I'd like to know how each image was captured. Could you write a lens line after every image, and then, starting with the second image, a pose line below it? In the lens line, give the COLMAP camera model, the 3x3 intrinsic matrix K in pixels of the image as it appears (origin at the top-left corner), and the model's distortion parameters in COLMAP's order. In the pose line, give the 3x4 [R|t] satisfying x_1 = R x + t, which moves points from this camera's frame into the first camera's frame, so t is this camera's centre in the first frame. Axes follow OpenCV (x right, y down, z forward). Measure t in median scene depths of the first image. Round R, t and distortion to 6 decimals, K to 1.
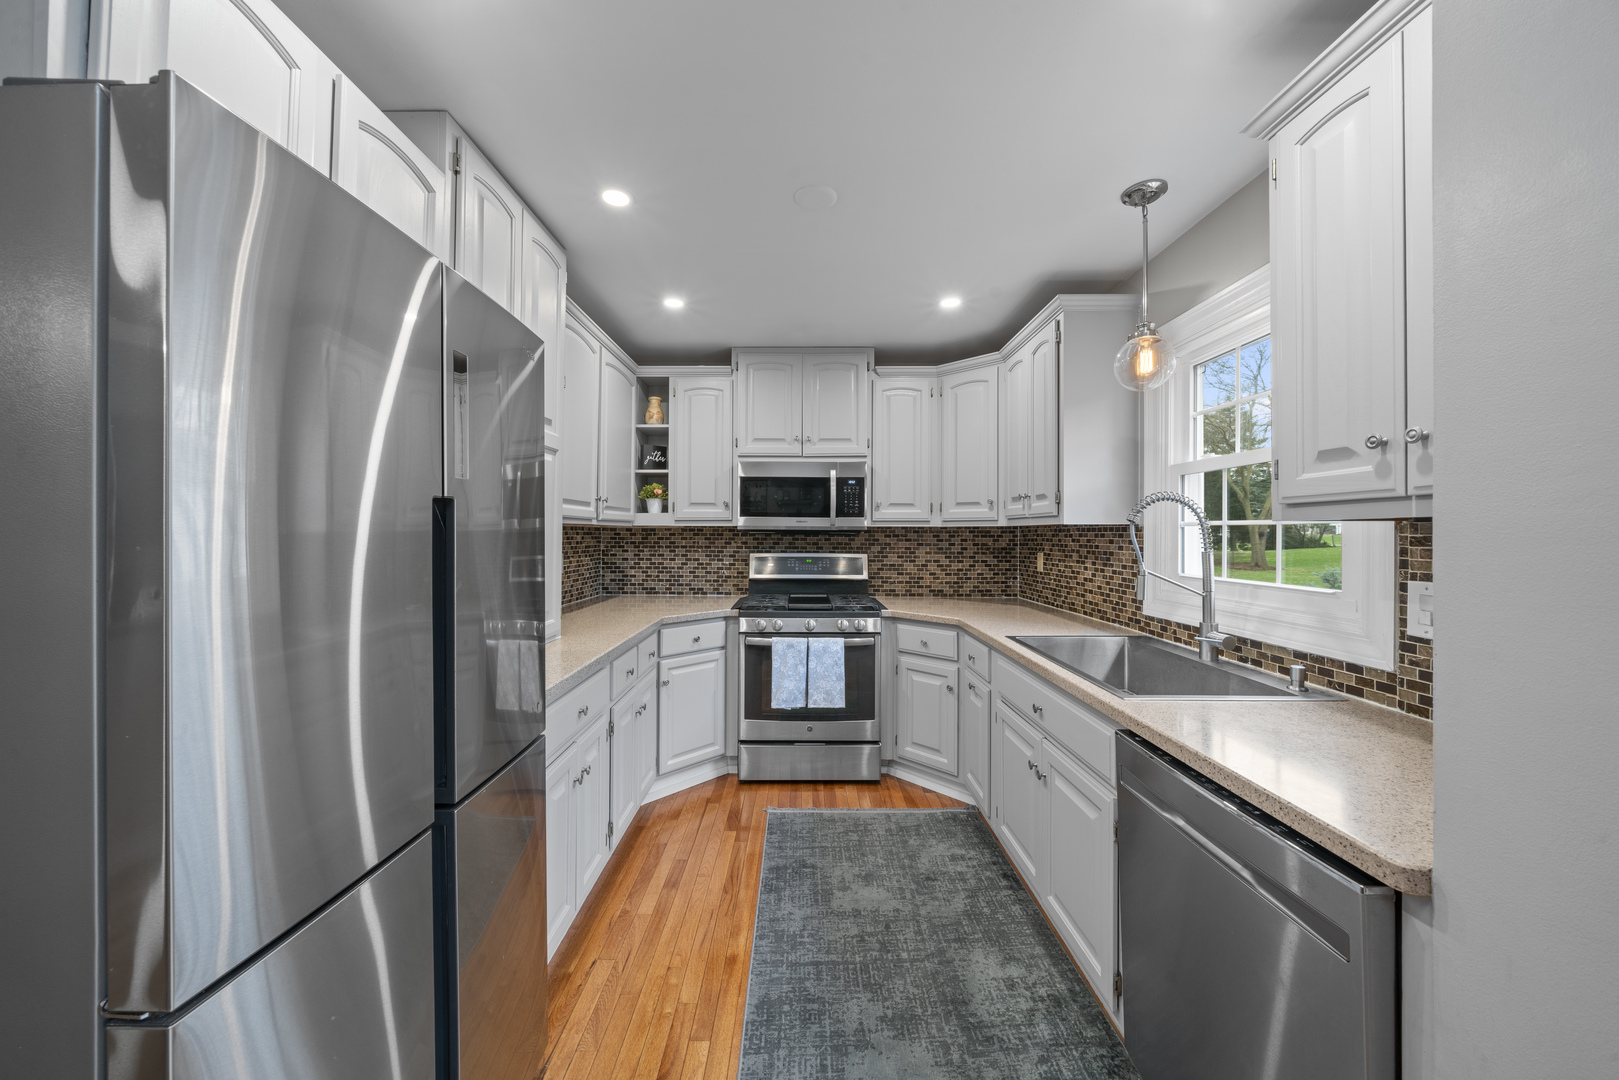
lens RADIAL K [[562.2, 0, 799.5], [0, 562.2, 533.3], [0, 0, 1]] dist [-0.001799, 0.000024]
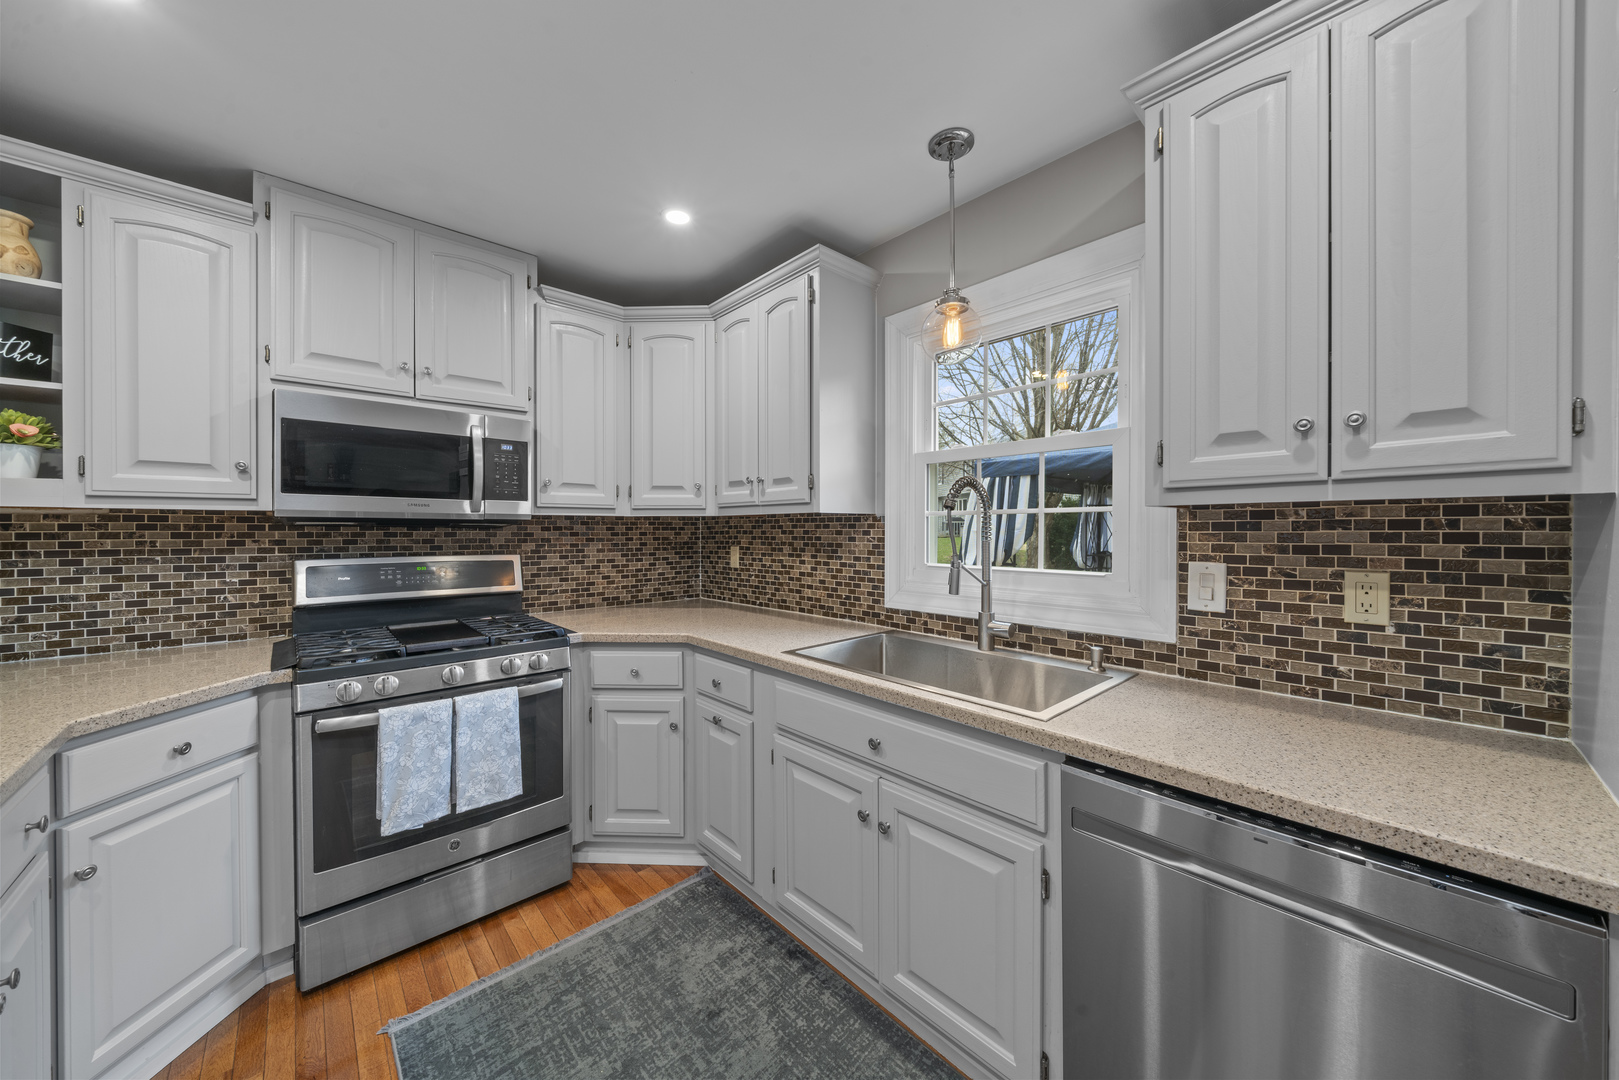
lens RADIAL K [[557.5, 0, 796.3], [0, 557.5, 535.1], [0, 0, 1]] dist [-0.006443, 0.000084]
pose [[0.737356, -0.010845, 0.675417, -0.115108], [0.003566, 0.999920, 0.012162, 0.006650], [-0.675495, -0.006559, 0.737336, 0.319992]]
